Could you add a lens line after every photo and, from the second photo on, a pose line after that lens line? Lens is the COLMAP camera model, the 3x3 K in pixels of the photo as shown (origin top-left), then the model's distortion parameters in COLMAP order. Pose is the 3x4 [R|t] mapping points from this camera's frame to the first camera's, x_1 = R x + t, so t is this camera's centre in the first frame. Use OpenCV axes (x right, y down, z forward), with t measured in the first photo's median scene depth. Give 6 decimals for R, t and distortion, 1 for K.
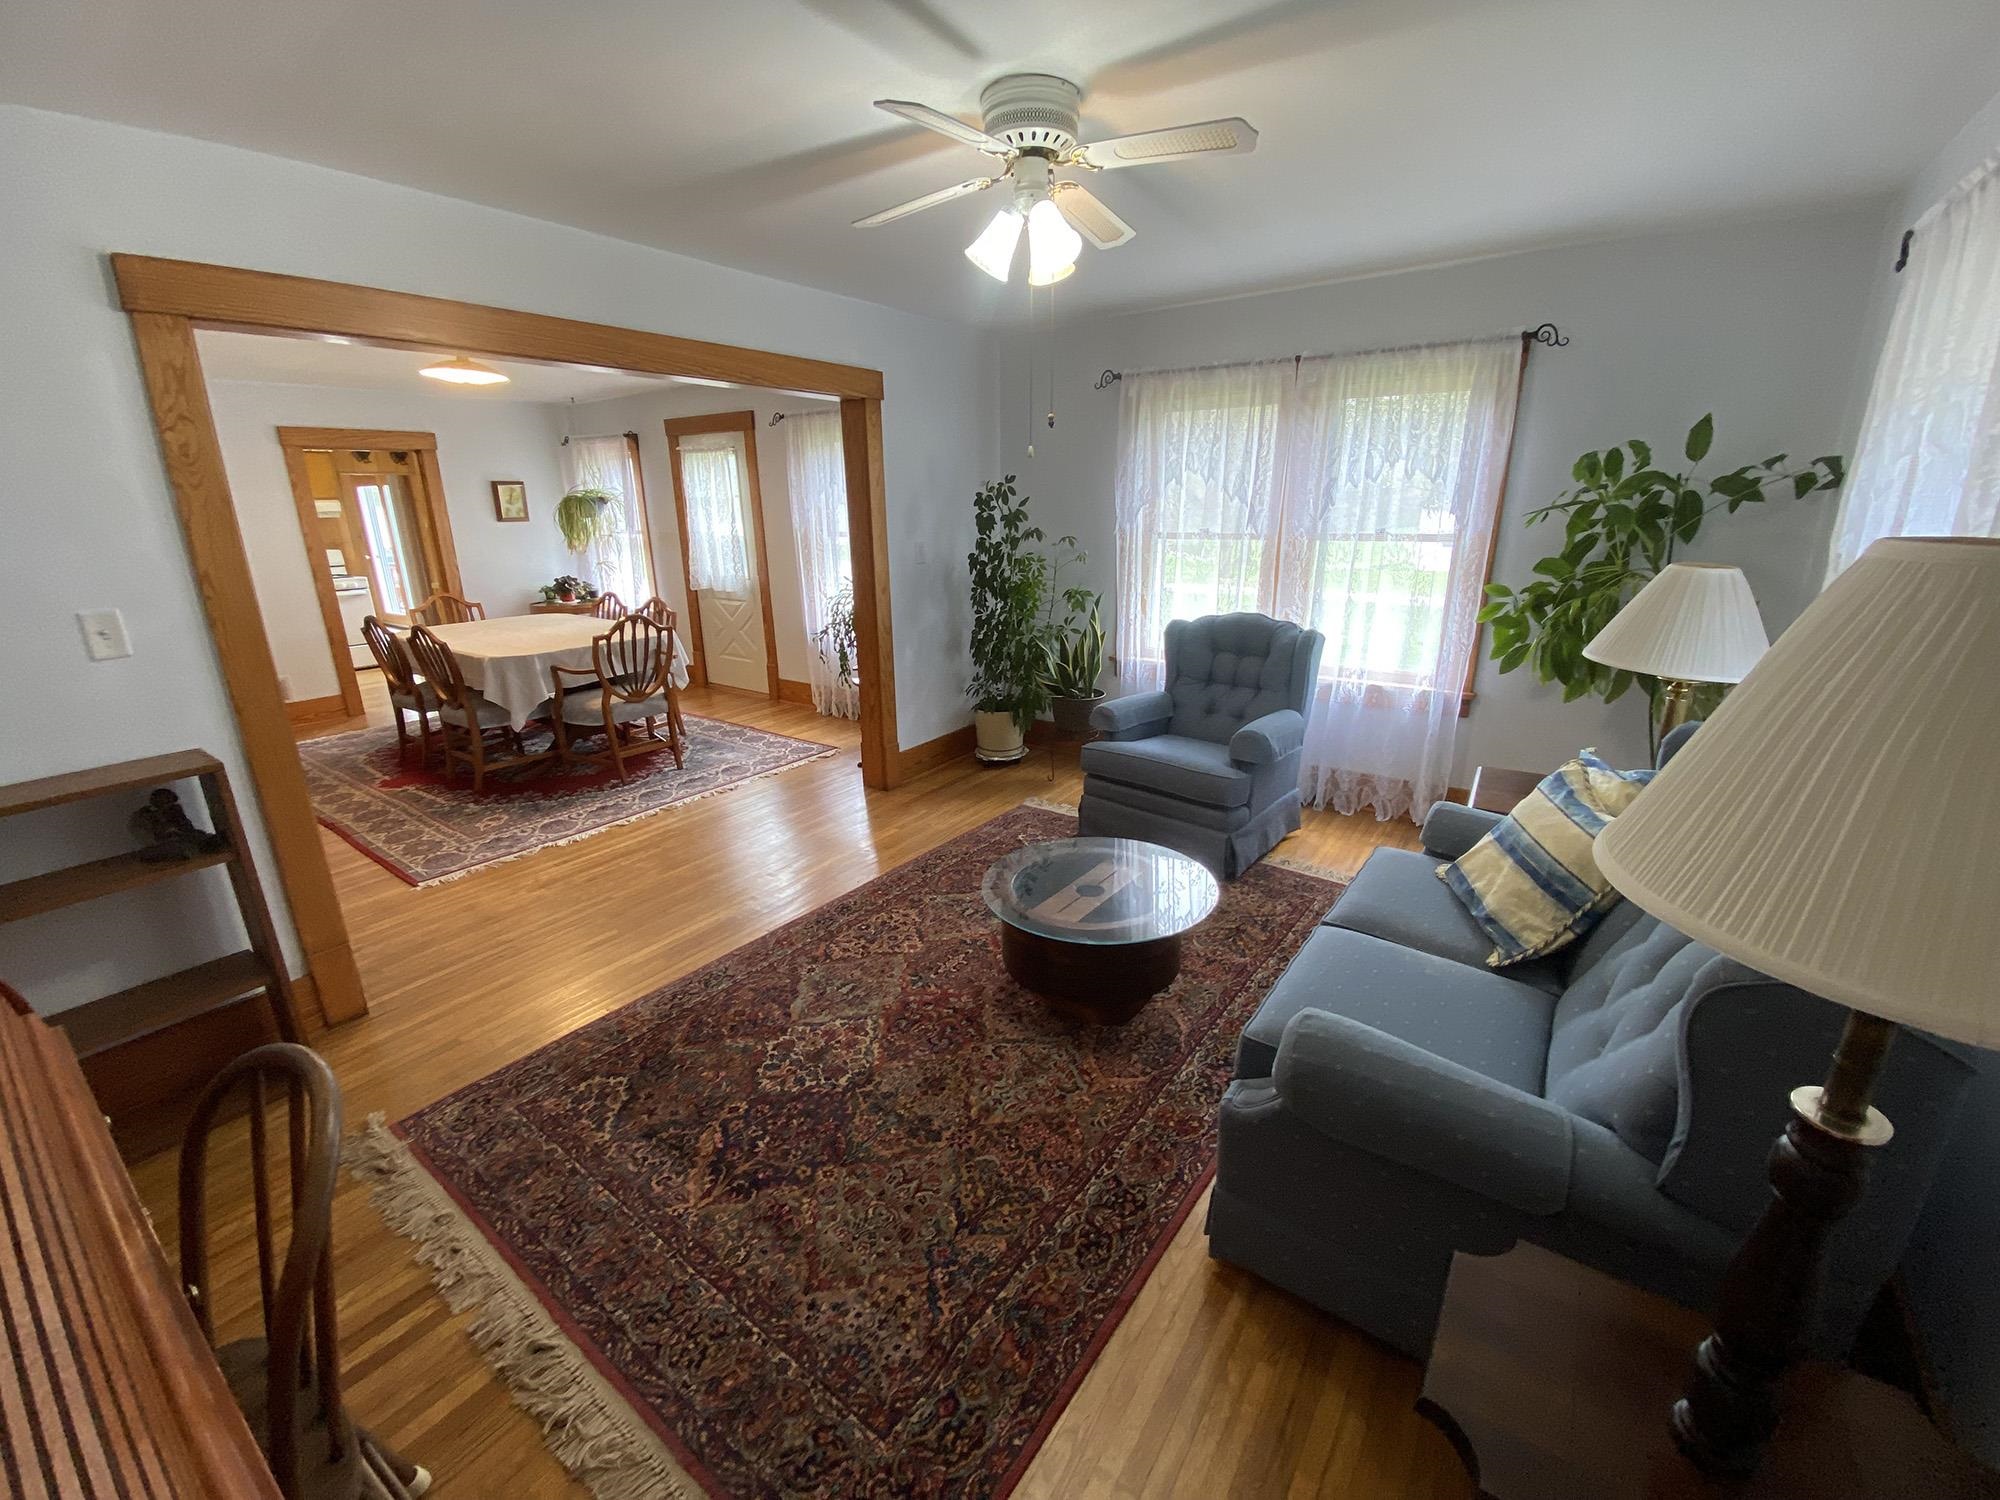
lens RADIAL K [[806.3, 0, 995.6], [0, 806.3, 745.7], [0, 0, 1]] dist [0.032165, -0.029181]
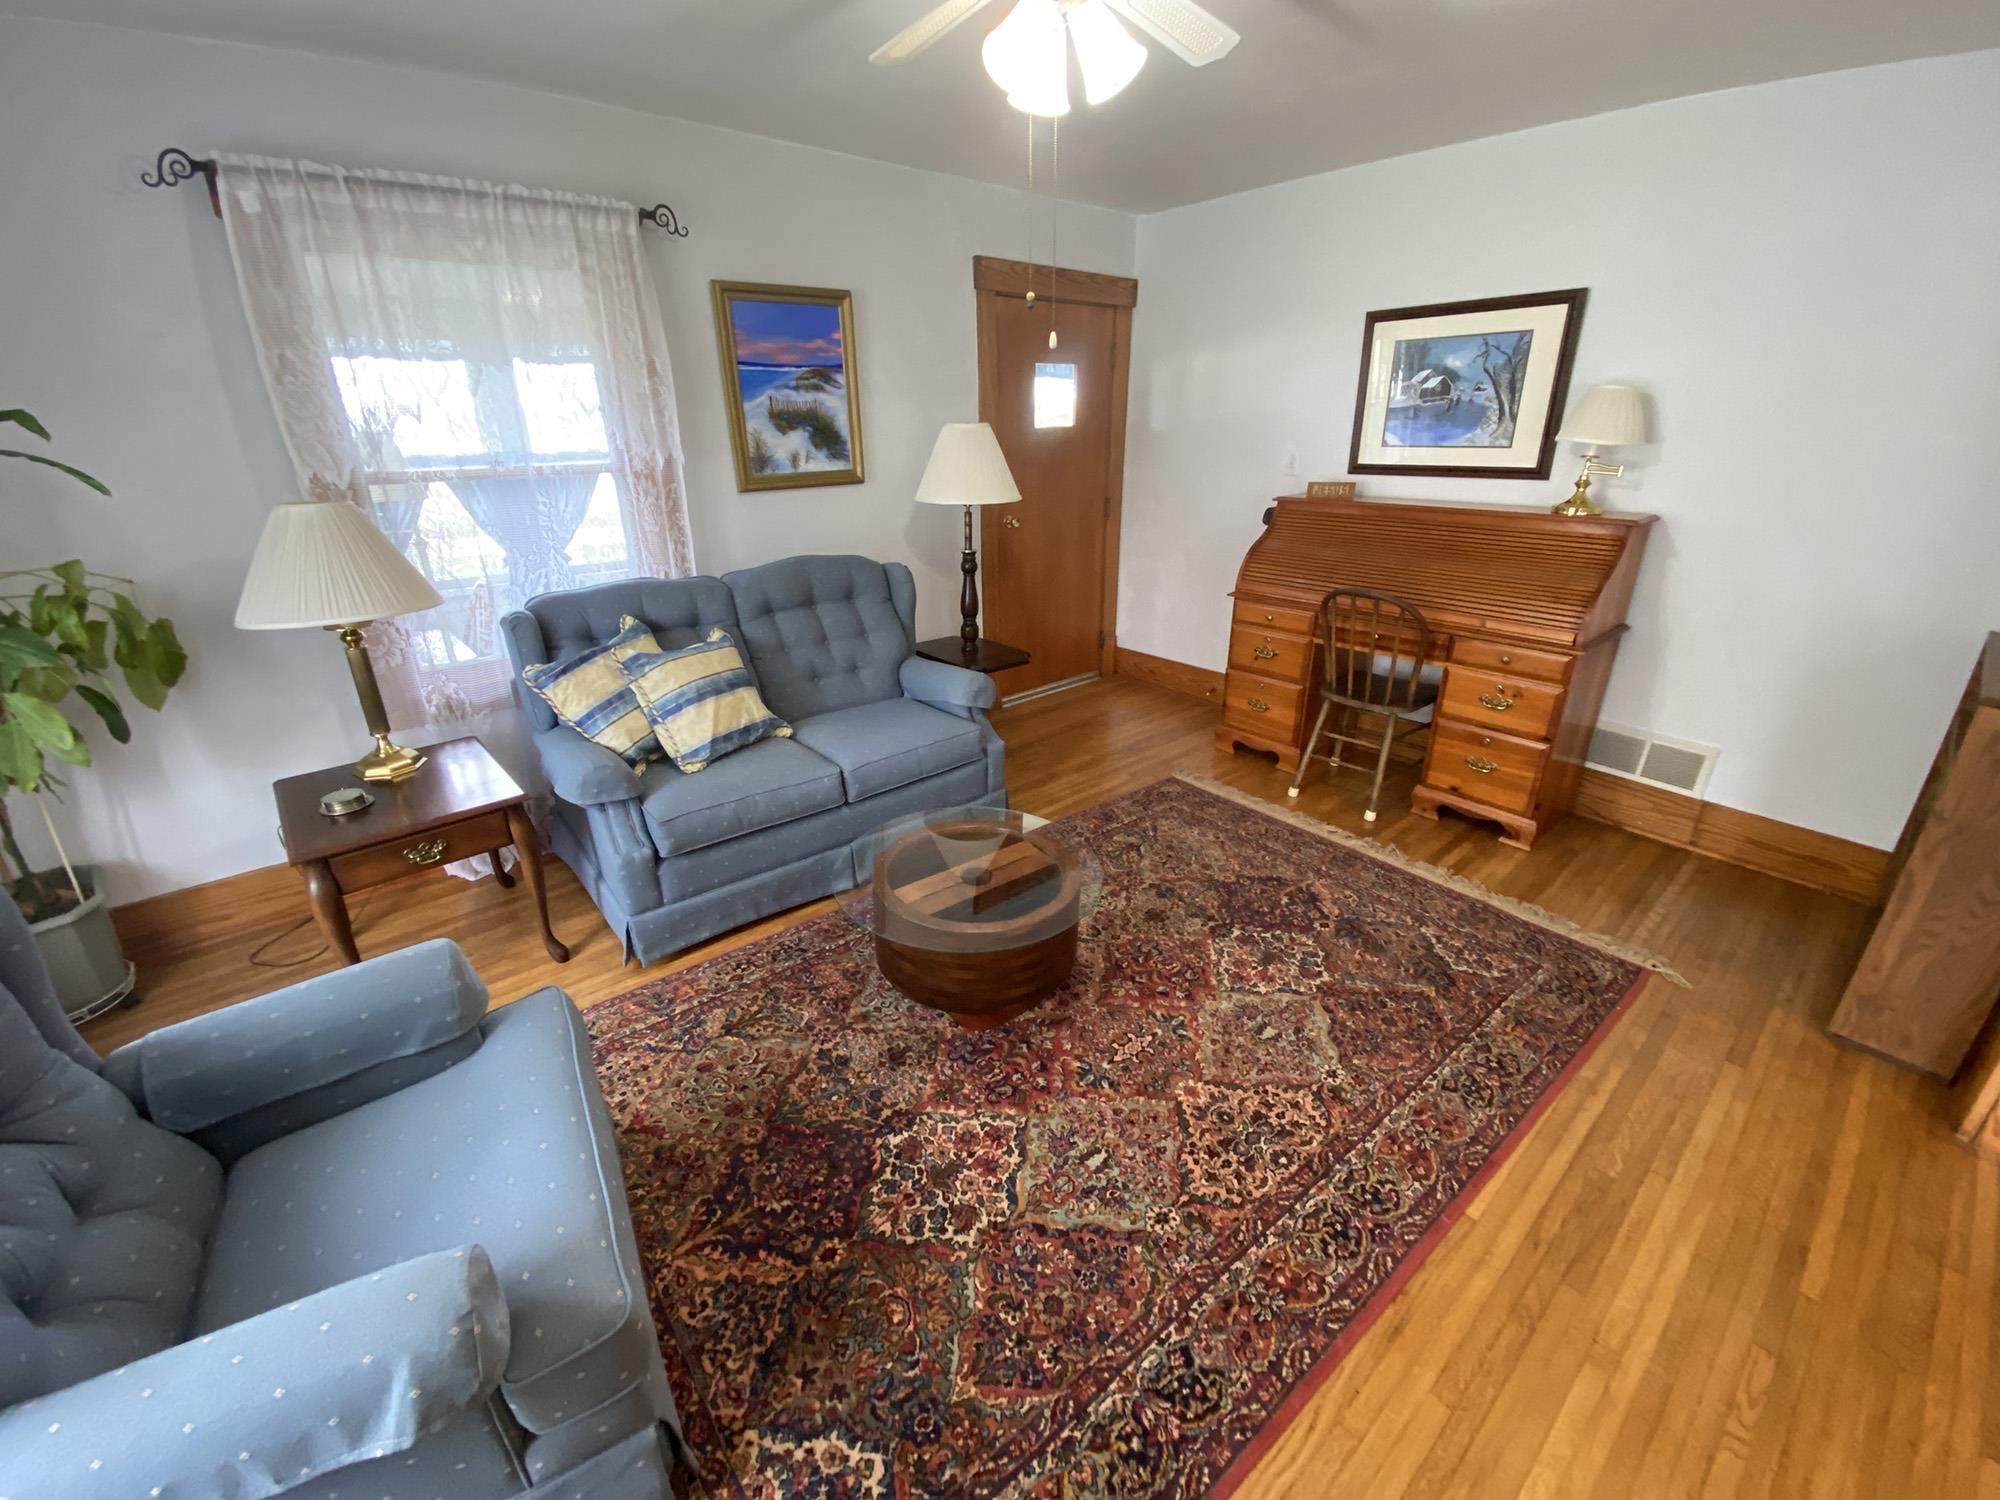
lens RADIAL K [[806.3, 0, 995.6], [0, 806.3, 745.7], [0, 0, 1]] dist [0.032165, -0.029181]
pose [[-0.968903, -0.069901, 0.237362, -0.061699], [0.095056, 0.780513, 0.617870, -0.291040], [-0.228454, 0.621219, -0.749597, 0.977040]]
